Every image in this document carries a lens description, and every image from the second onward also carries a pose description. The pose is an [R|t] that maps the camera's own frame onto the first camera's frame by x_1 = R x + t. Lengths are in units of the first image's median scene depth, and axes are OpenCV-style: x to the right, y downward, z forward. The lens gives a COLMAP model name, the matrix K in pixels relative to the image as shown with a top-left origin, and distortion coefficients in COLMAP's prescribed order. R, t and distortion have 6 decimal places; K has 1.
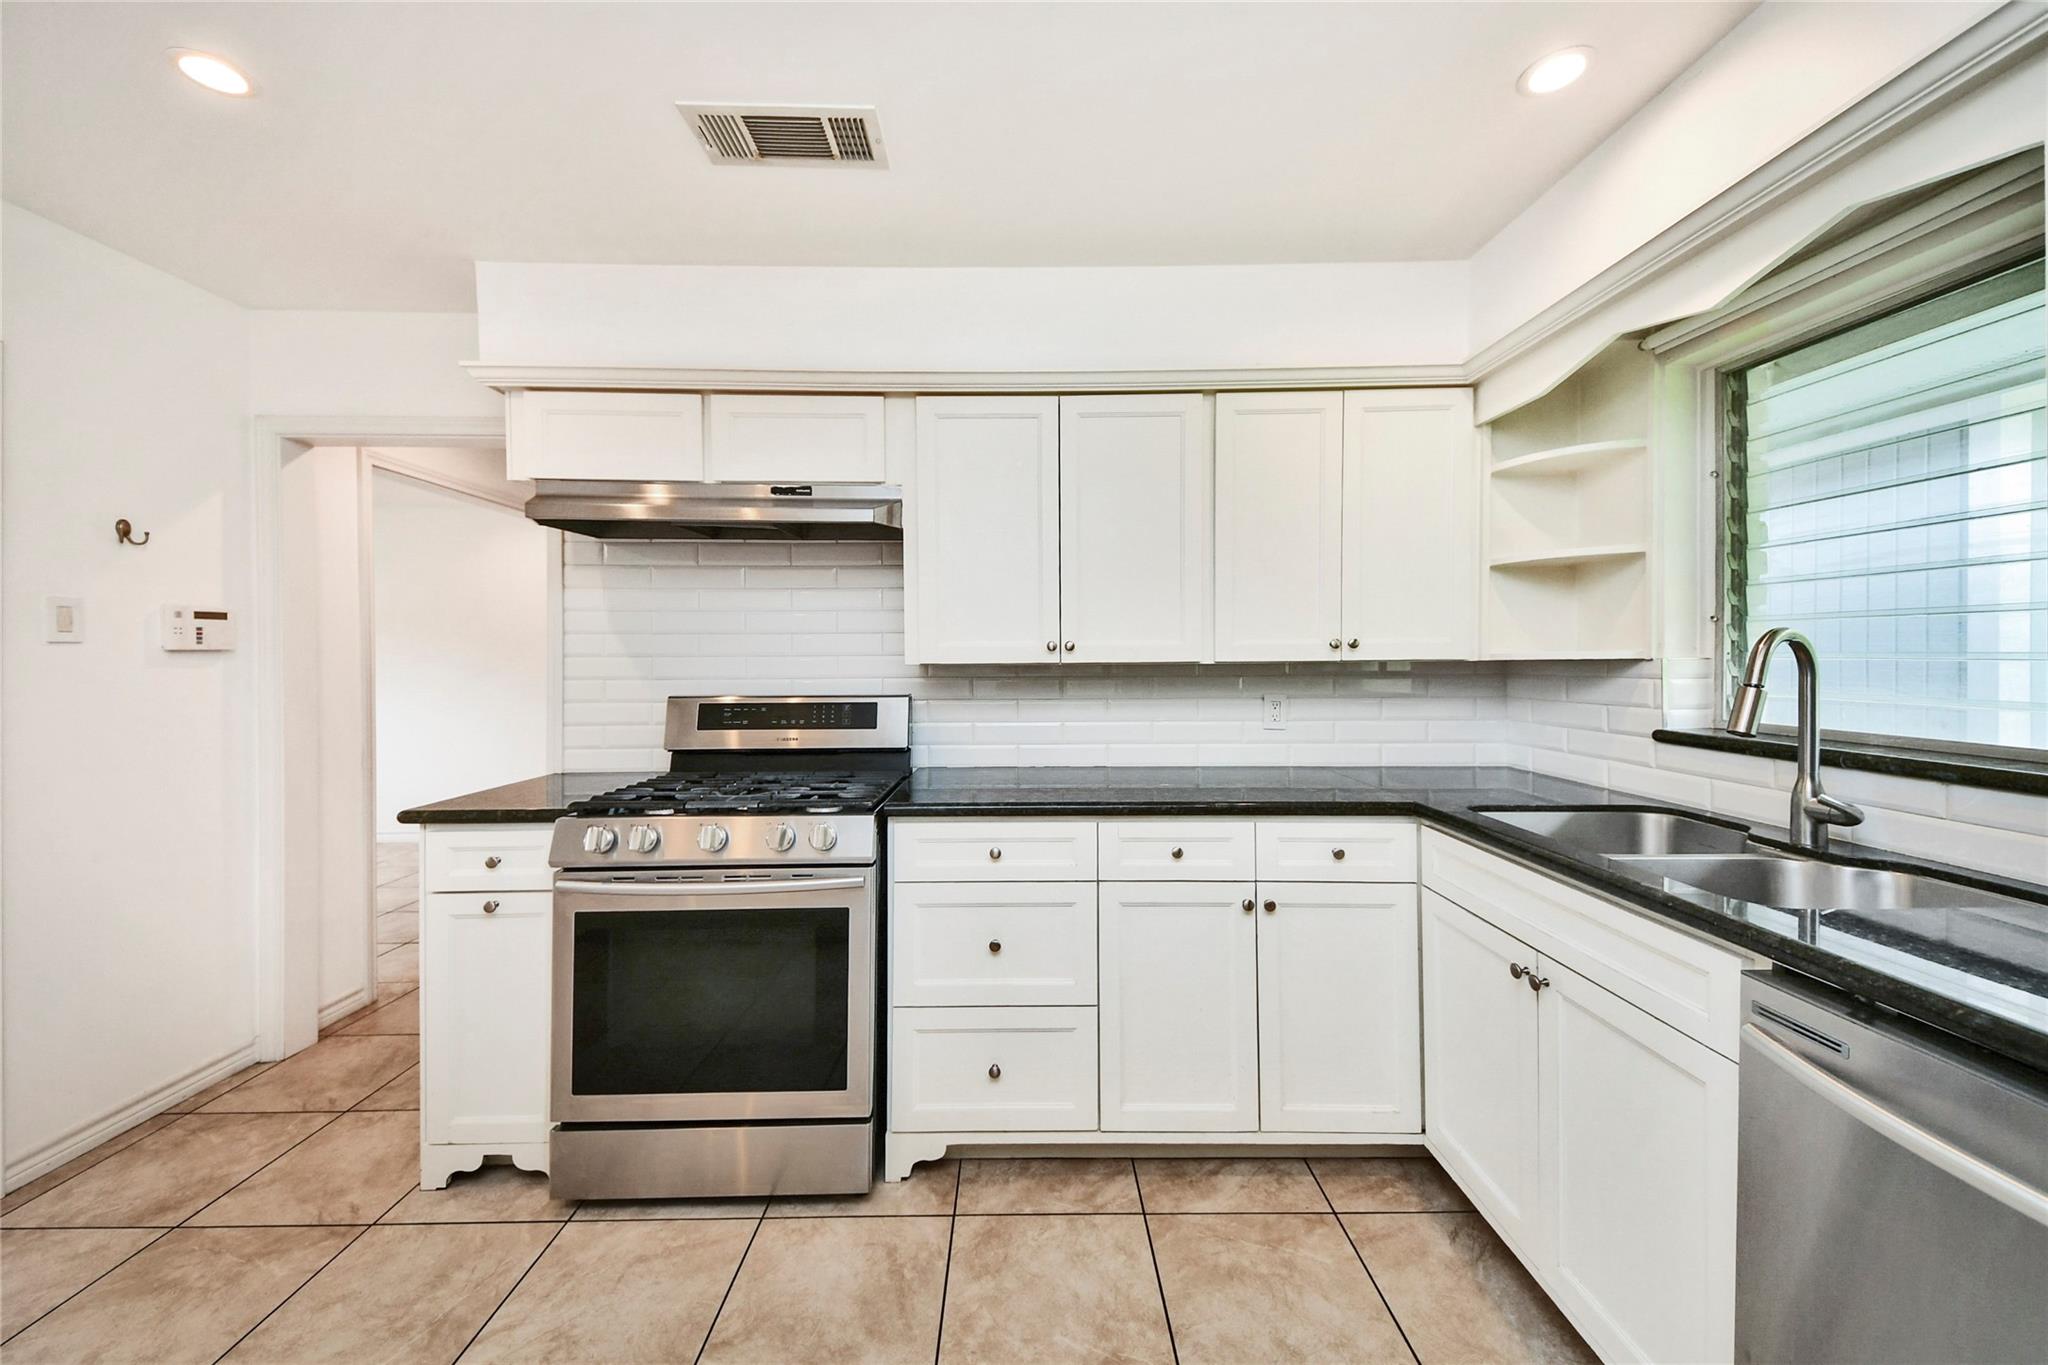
lens RADIAL K [[716.7, 0, 1027.9], [0, 716.7, 657.7], [0, 0, 1]] dist [0.006204, -0.004807]
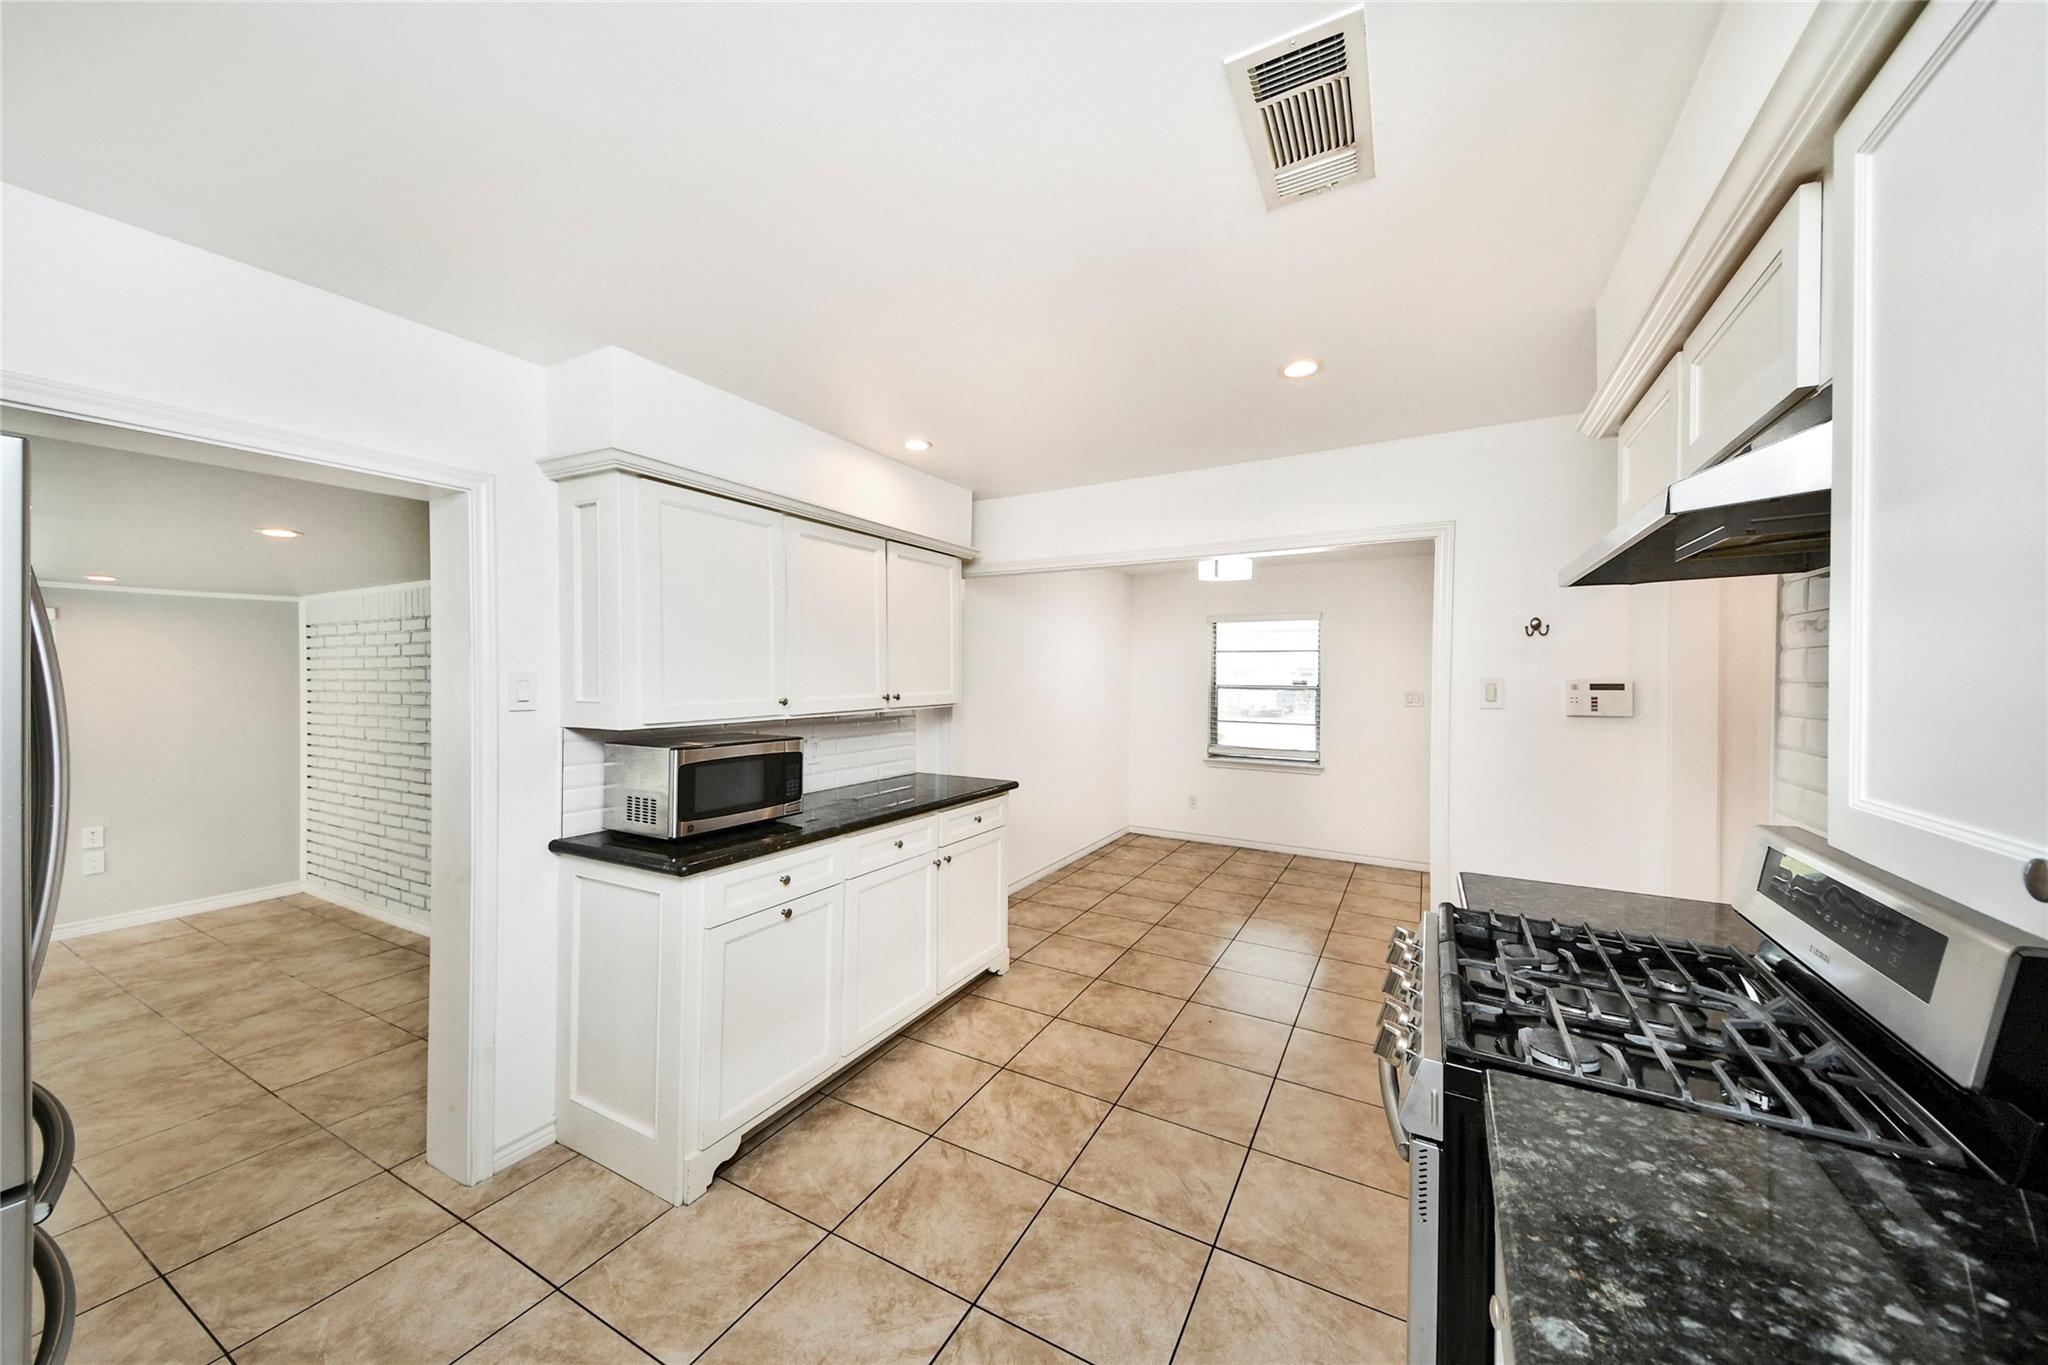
lens RADIAL K [[716.7, 0, 1025.8], [0, 716.7, 681.4], [0, 0, 1]] dist [0.006204, -0.004807]
pose [[-0.486257, 0.001903, -0.873814, 0.384772], [-0.009717, 0.999924, 0.007585, -0.074452], [0.873762, 0.012179, -0.486202, 0.817865]]
